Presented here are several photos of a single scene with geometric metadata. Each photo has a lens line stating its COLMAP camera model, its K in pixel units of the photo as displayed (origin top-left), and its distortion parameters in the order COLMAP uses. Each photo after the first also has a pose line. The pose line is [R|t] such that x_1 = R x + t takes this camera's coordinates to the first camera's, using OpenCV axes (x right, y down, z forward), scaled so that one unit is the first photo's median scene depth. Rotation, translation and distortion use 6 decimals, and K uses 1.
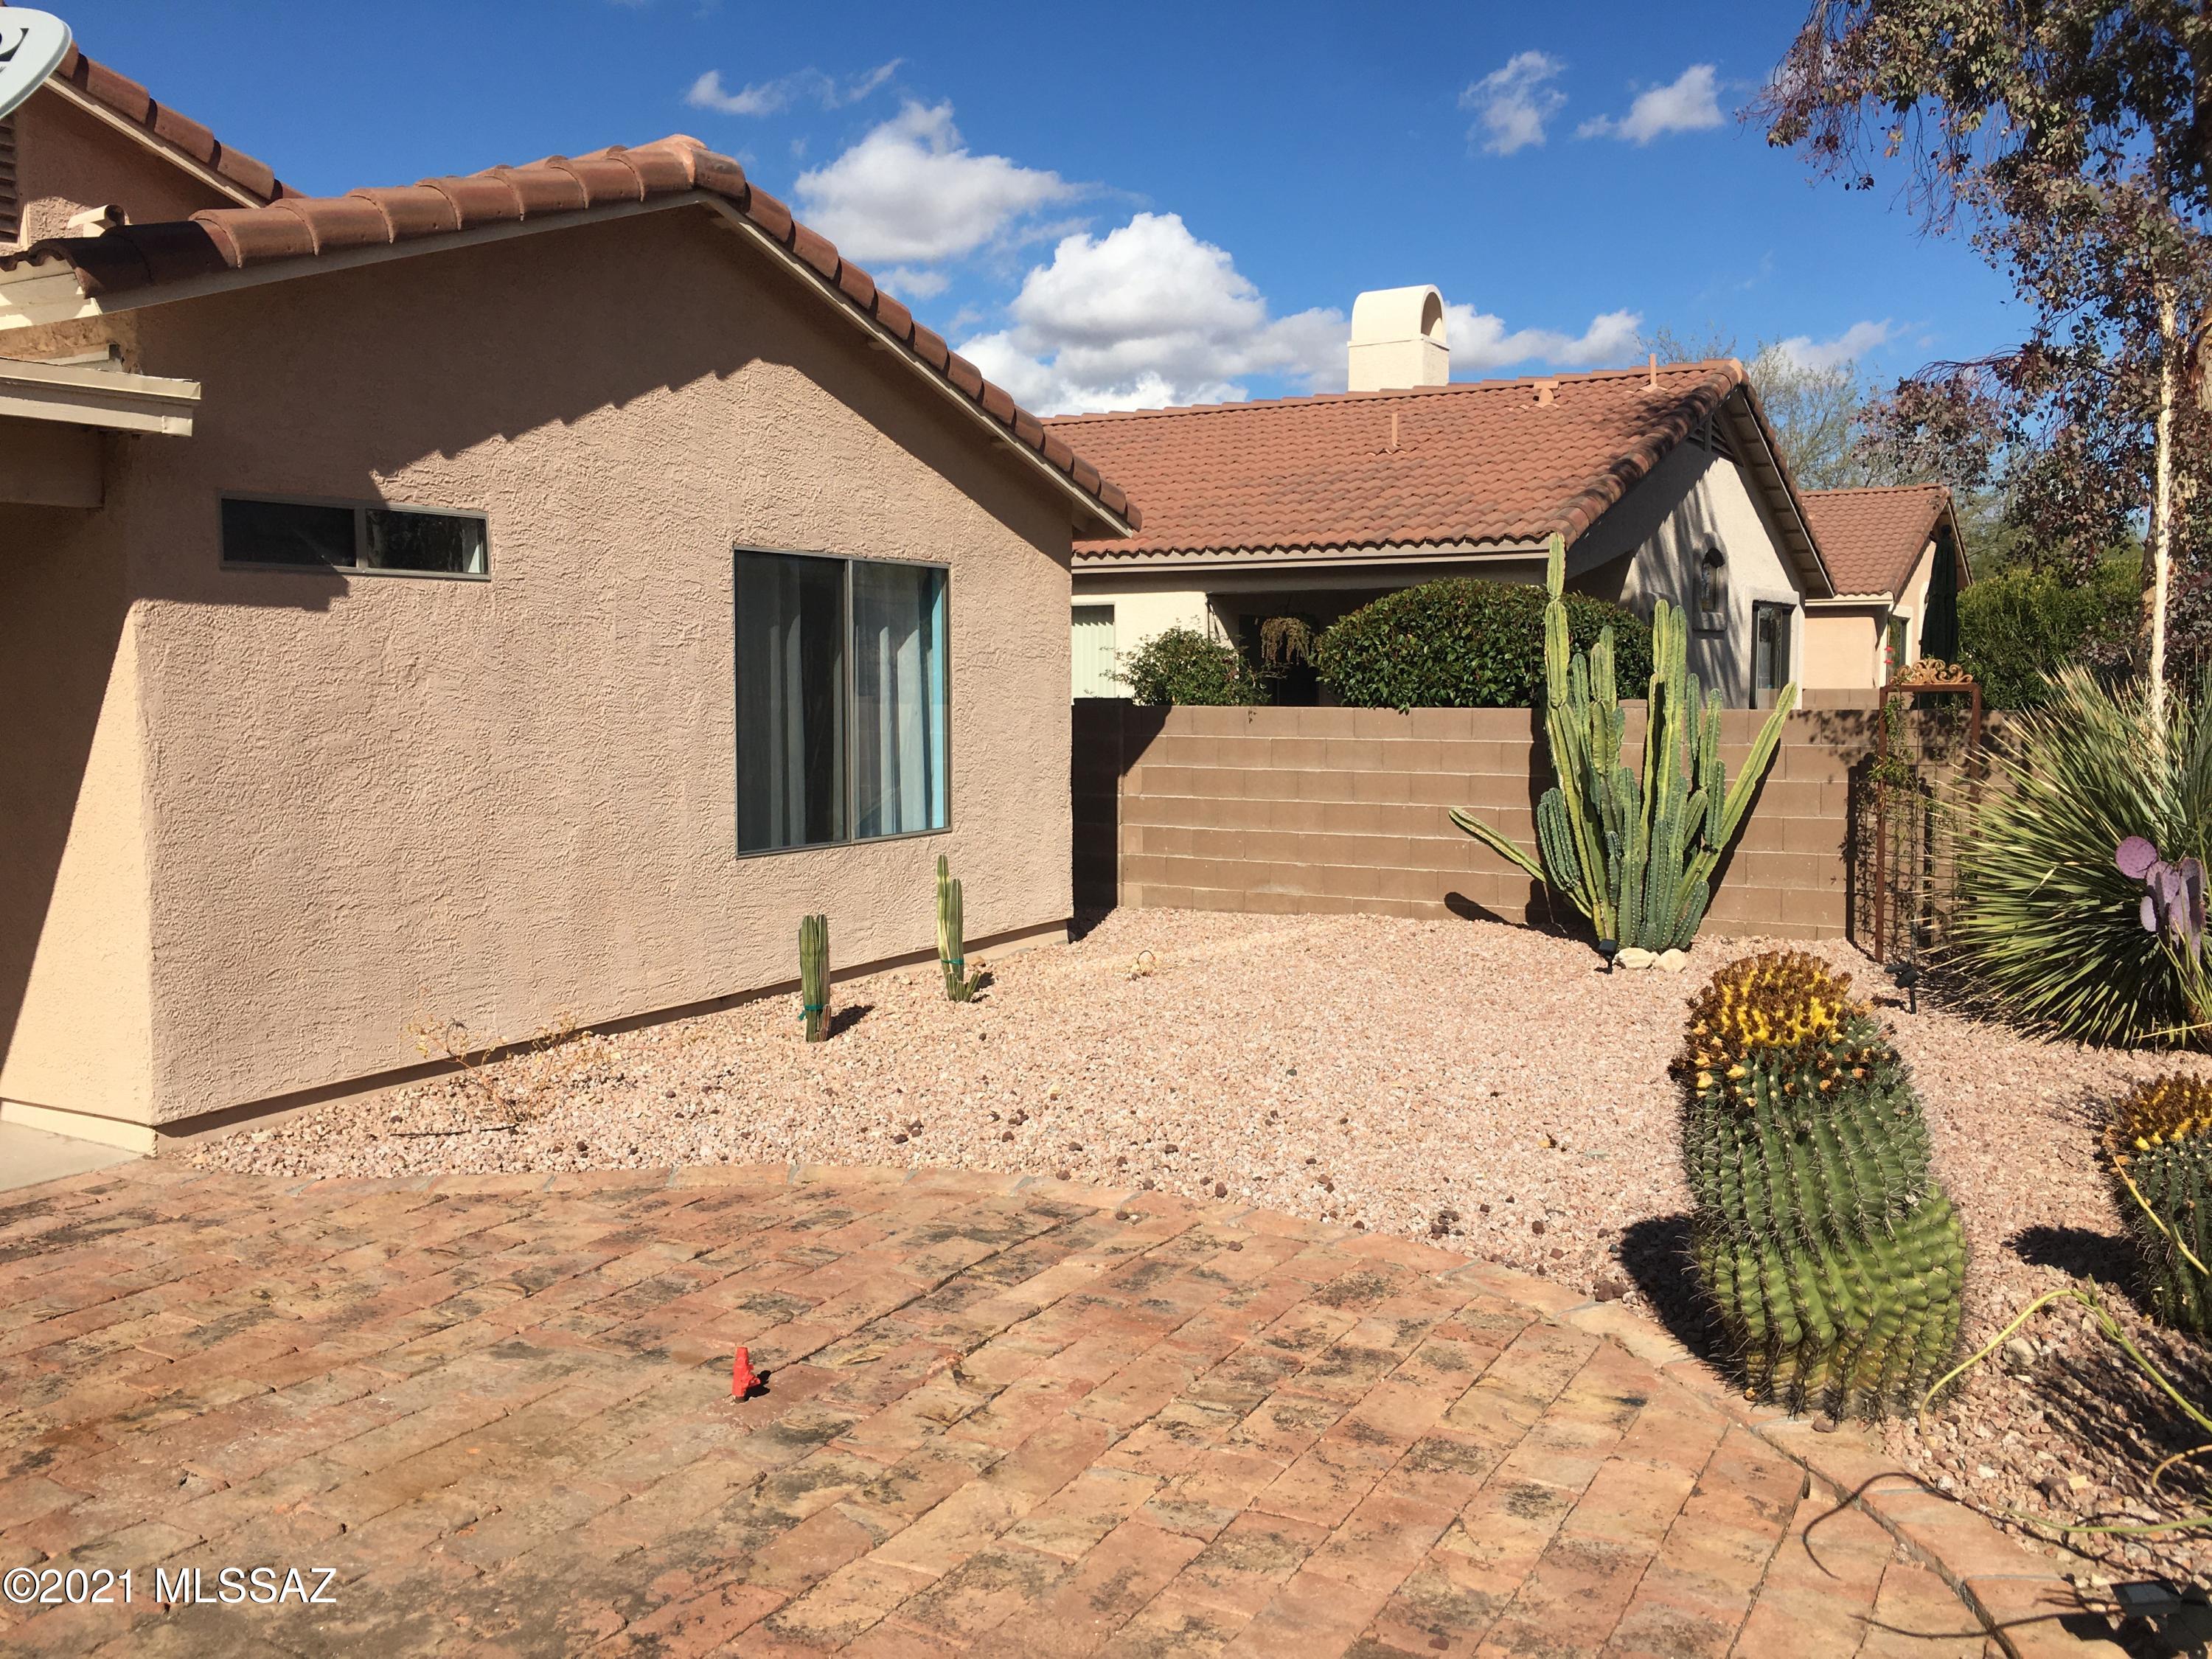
lens RADIAL K [[1887.3, 0, 1106.0], [0, 1887.3, 829.5], [0, 0, 1]] dist [0.098058, -0.144785]
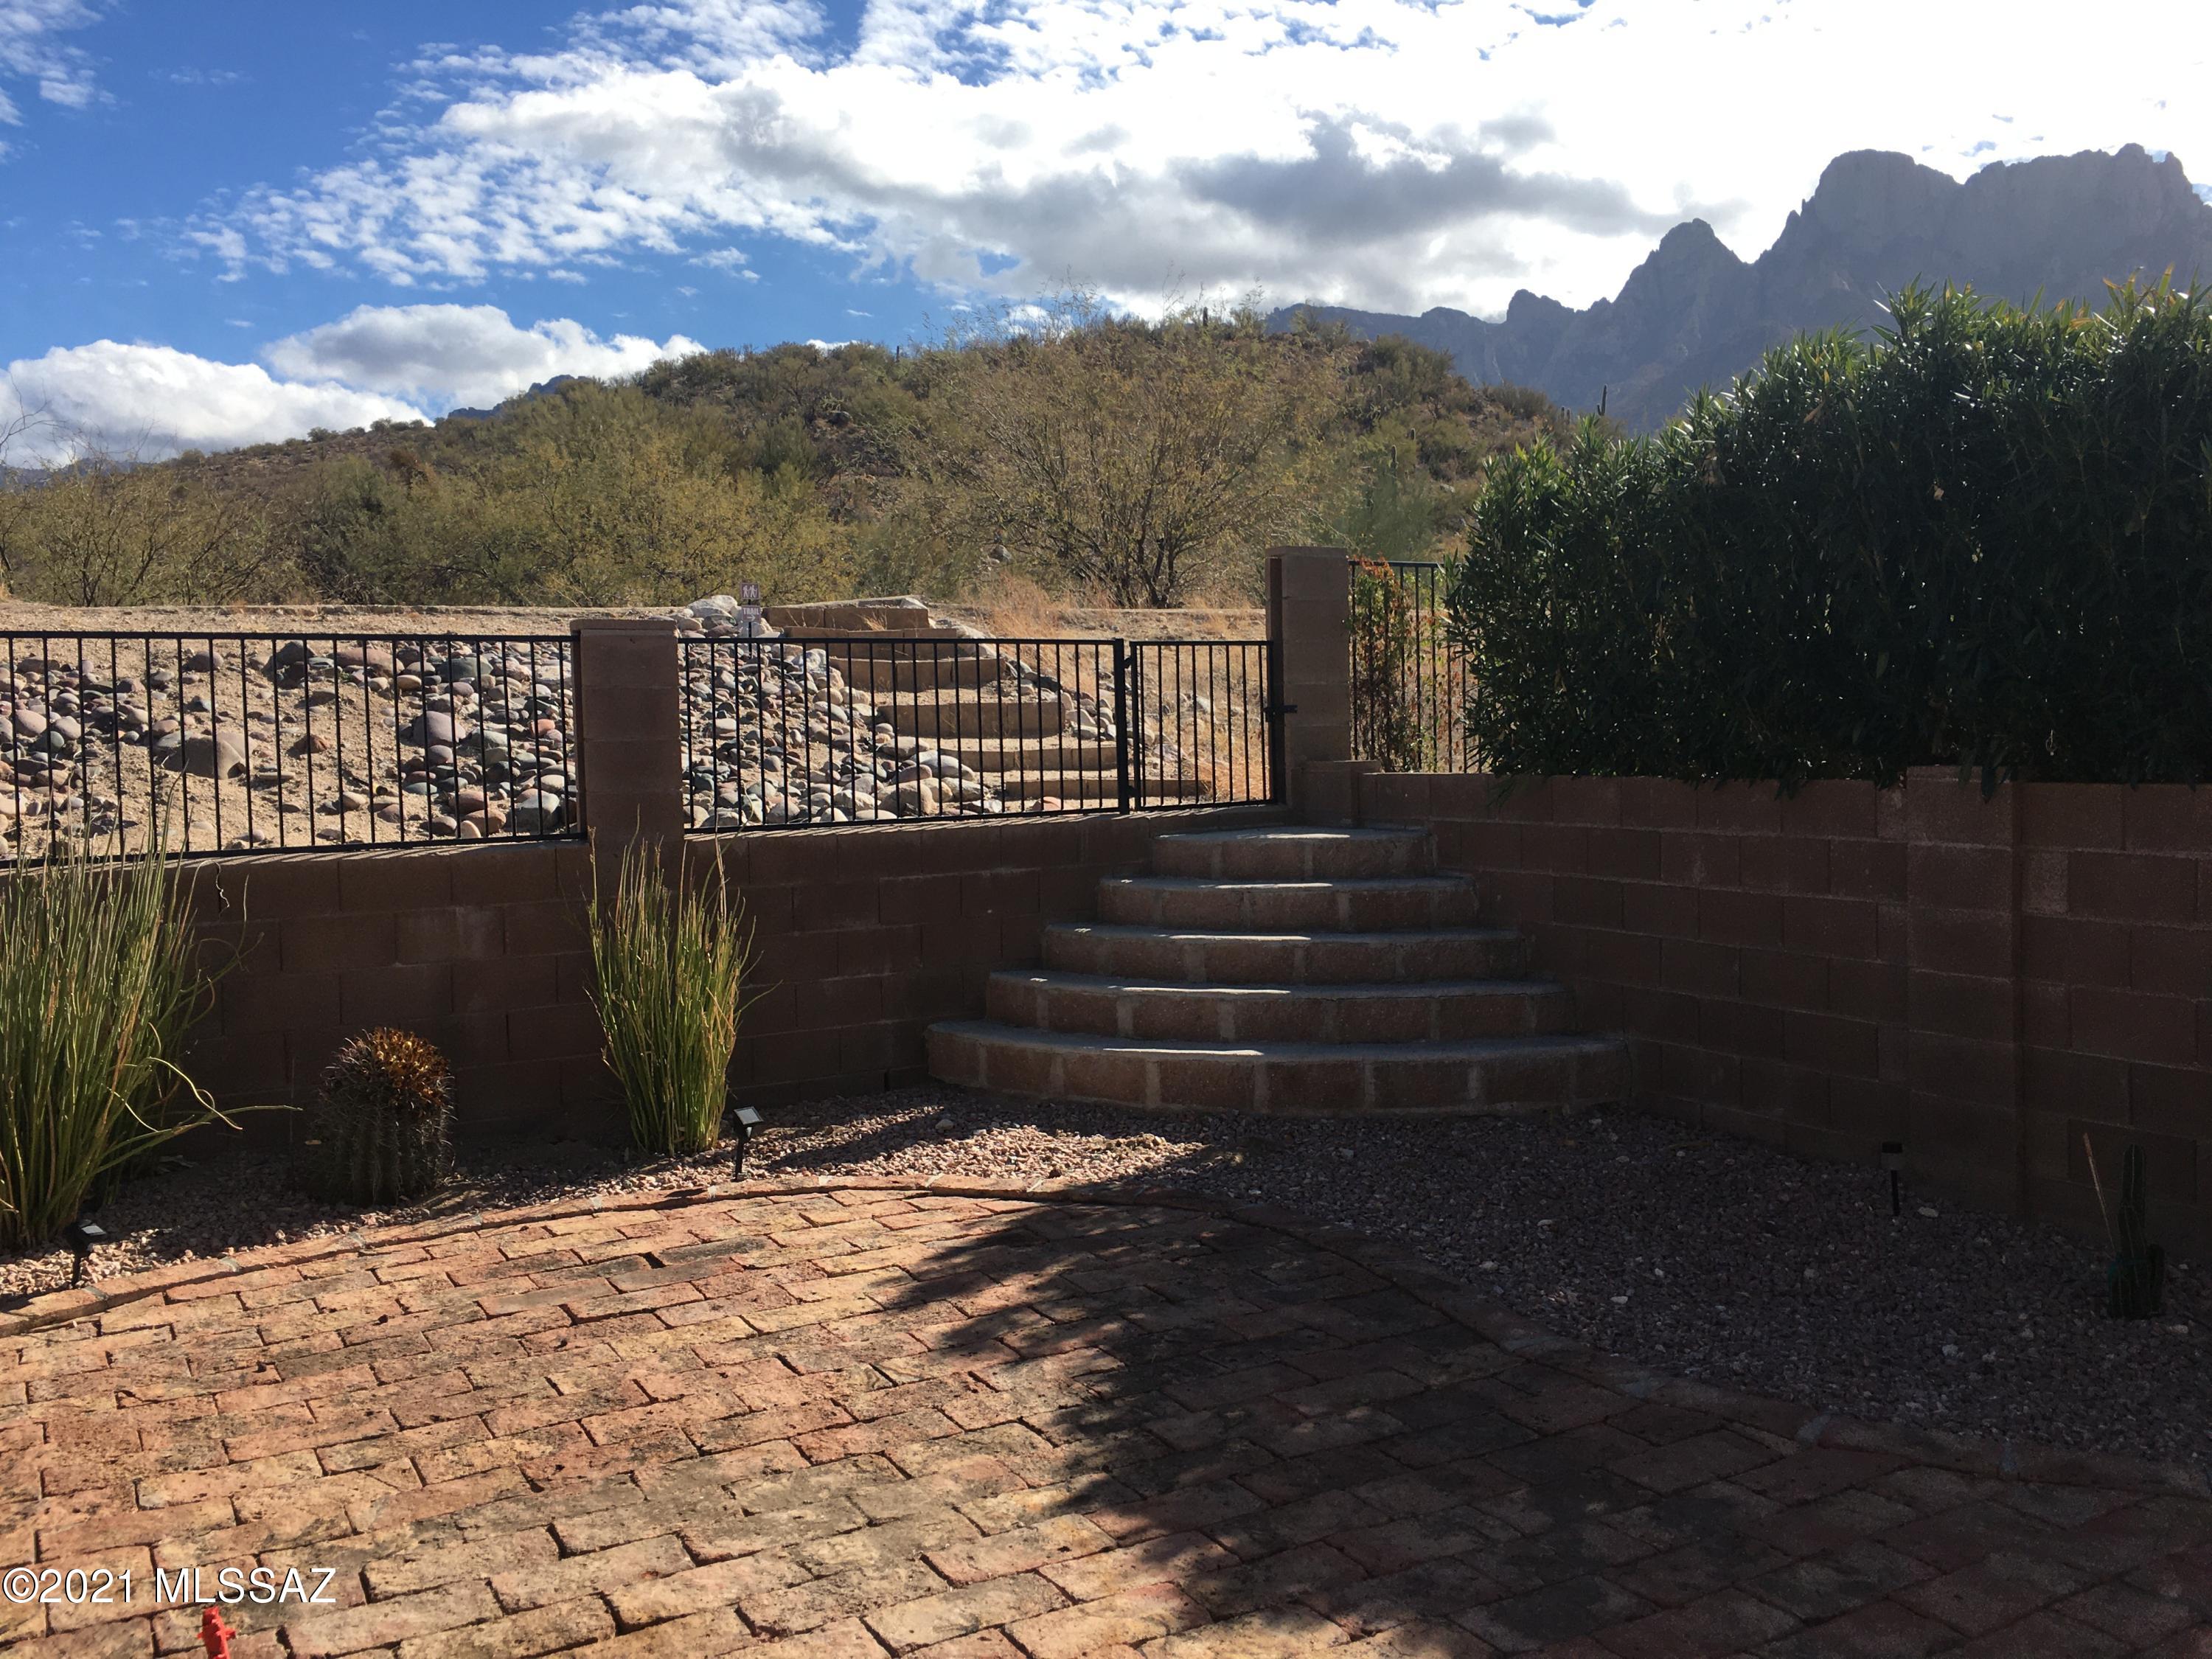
lens RADIAL K [[1868.4, 0, 1088.4], [0, 1868.4, 835.6], [0, 0, 1]] dist [0.115687, -0.170986]
pose [[-0.858180, -0.007972, 0.513287, -0.576136], [0.066642, 0.989688, 0.126792, -0.072483], [-0.509005, 0.143016, -0.848799, 0.927530]]
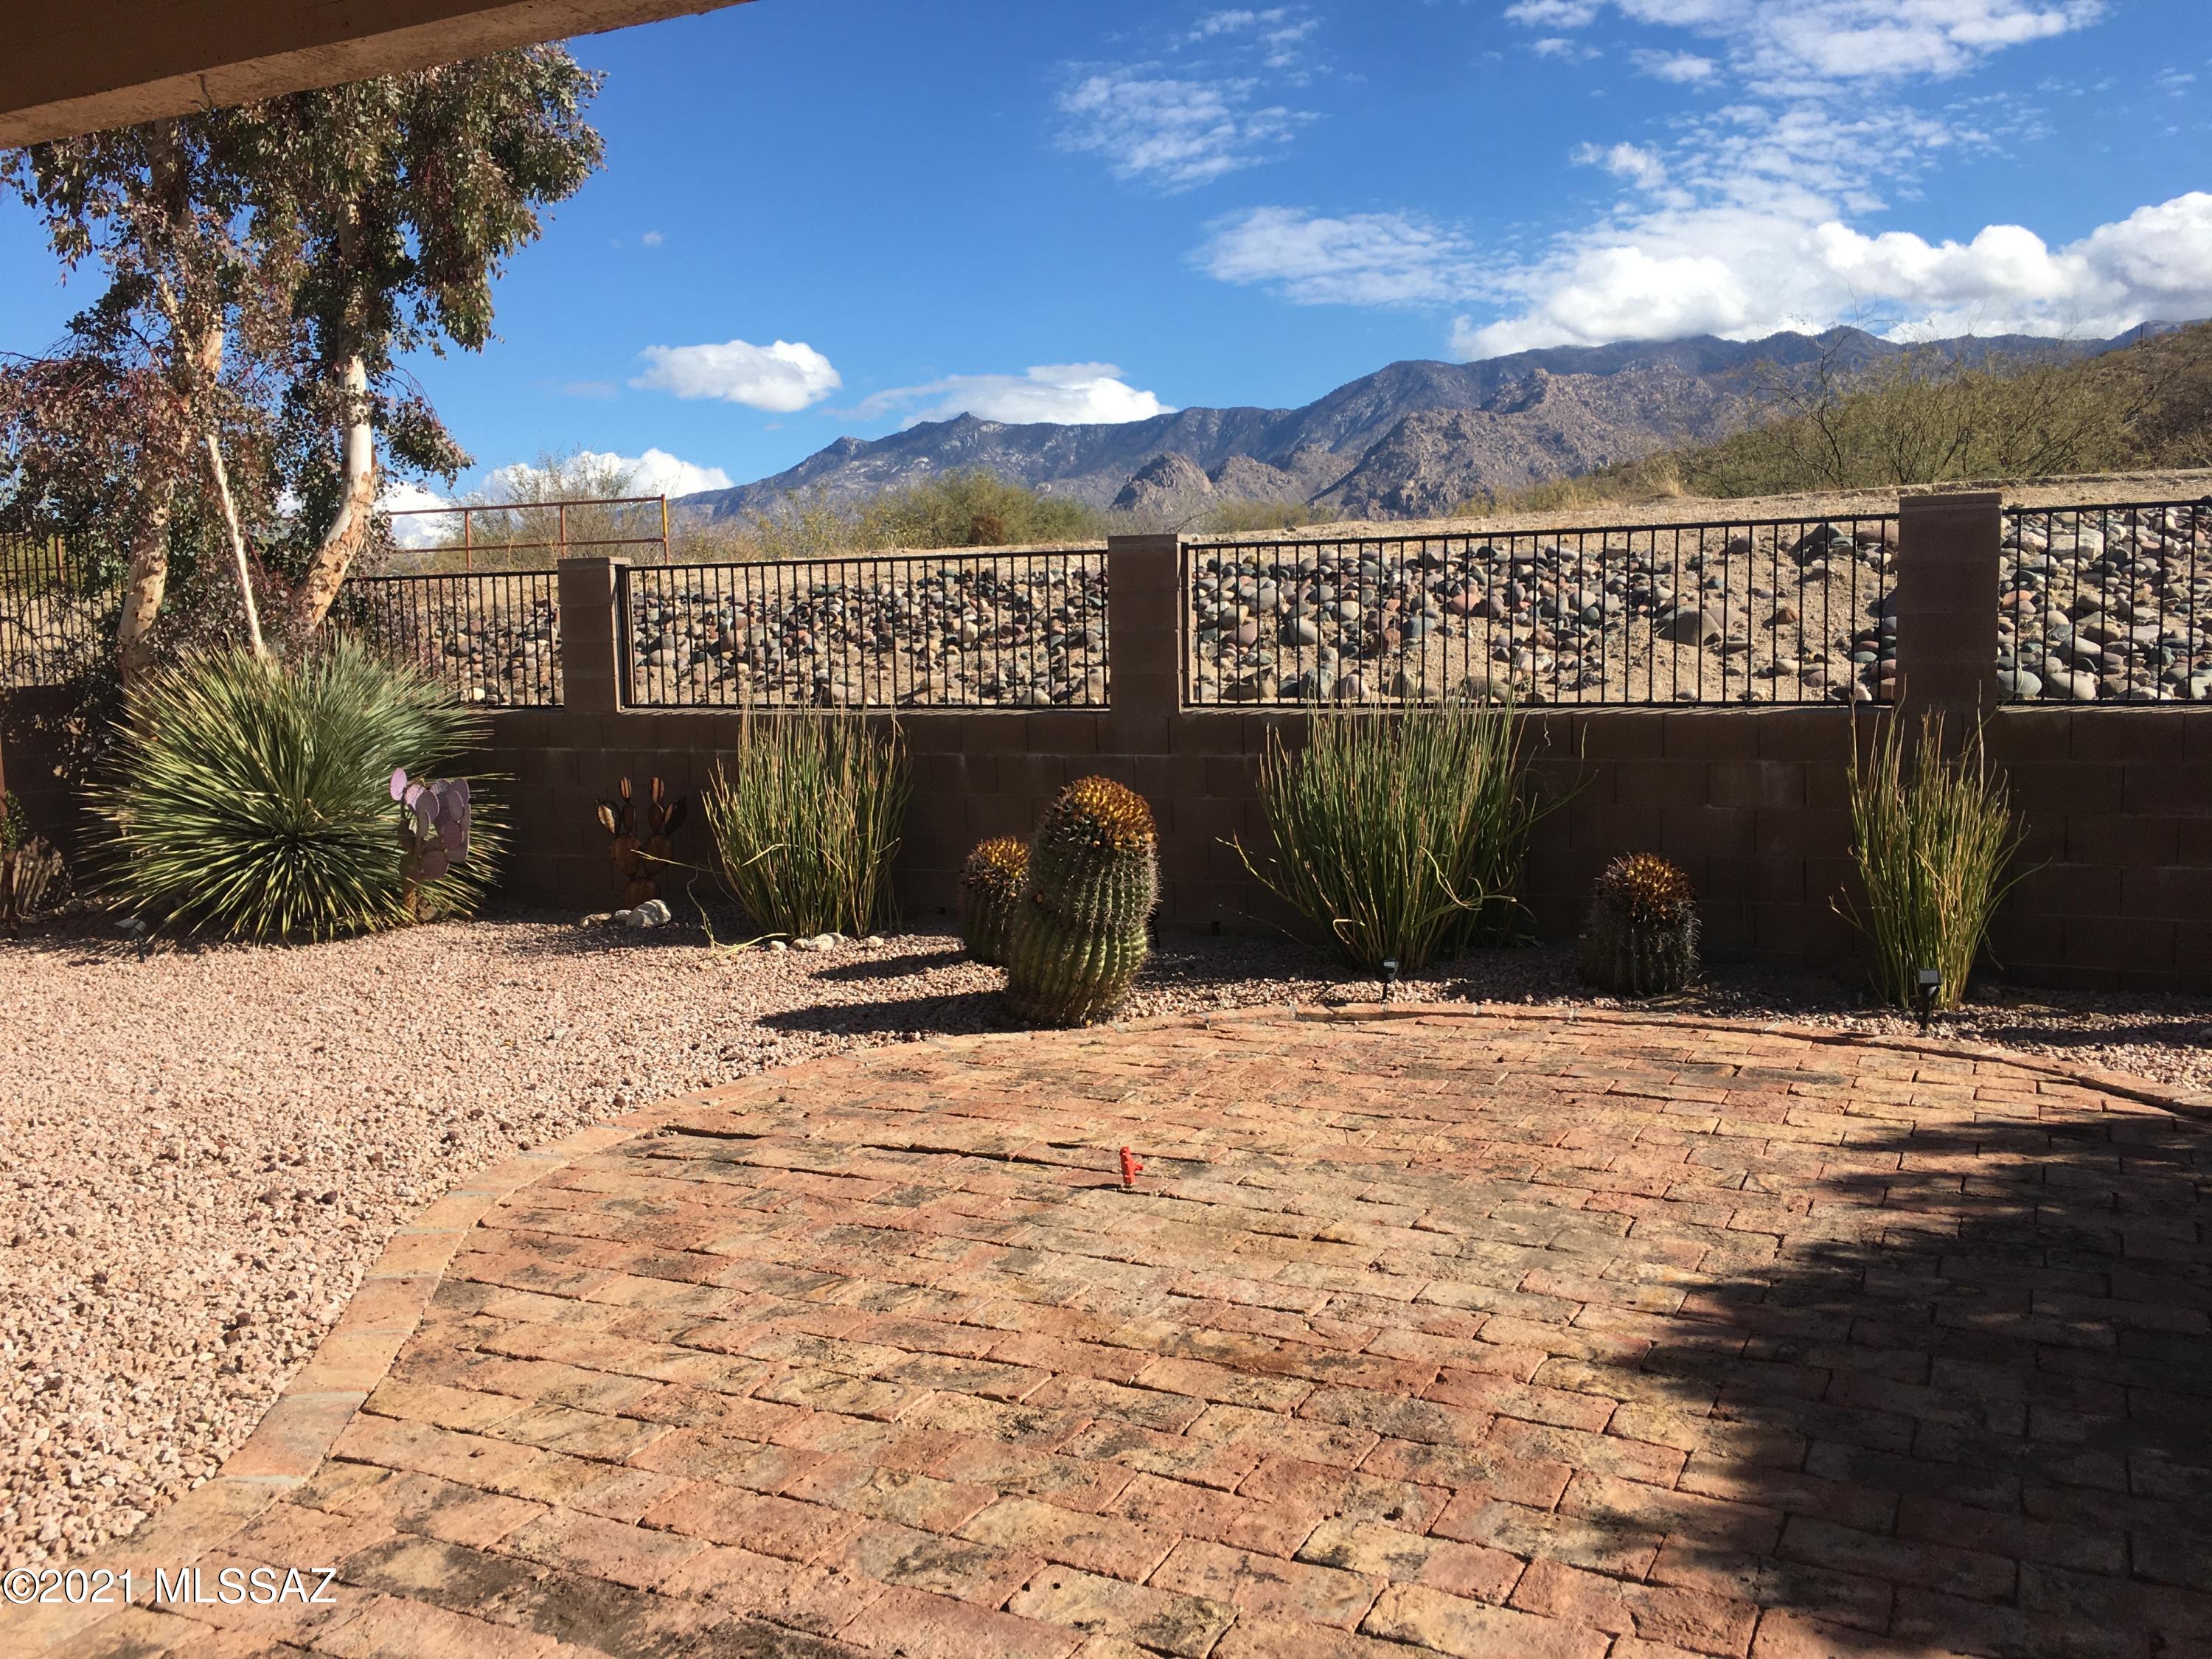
lens RADIAL K [[1870.4, 0, 1106.0], [0, 1870.4, 829.5], [0, 0, 1]] dist [0.087497, -0.130631]
pose [[-0.056113, -0.096916, 0.993709, -0.917705], [0.102010, 0.989513, 0.102267, -0.043499], [-0.993200, 0.107107, -0.045638, 0.679987]]
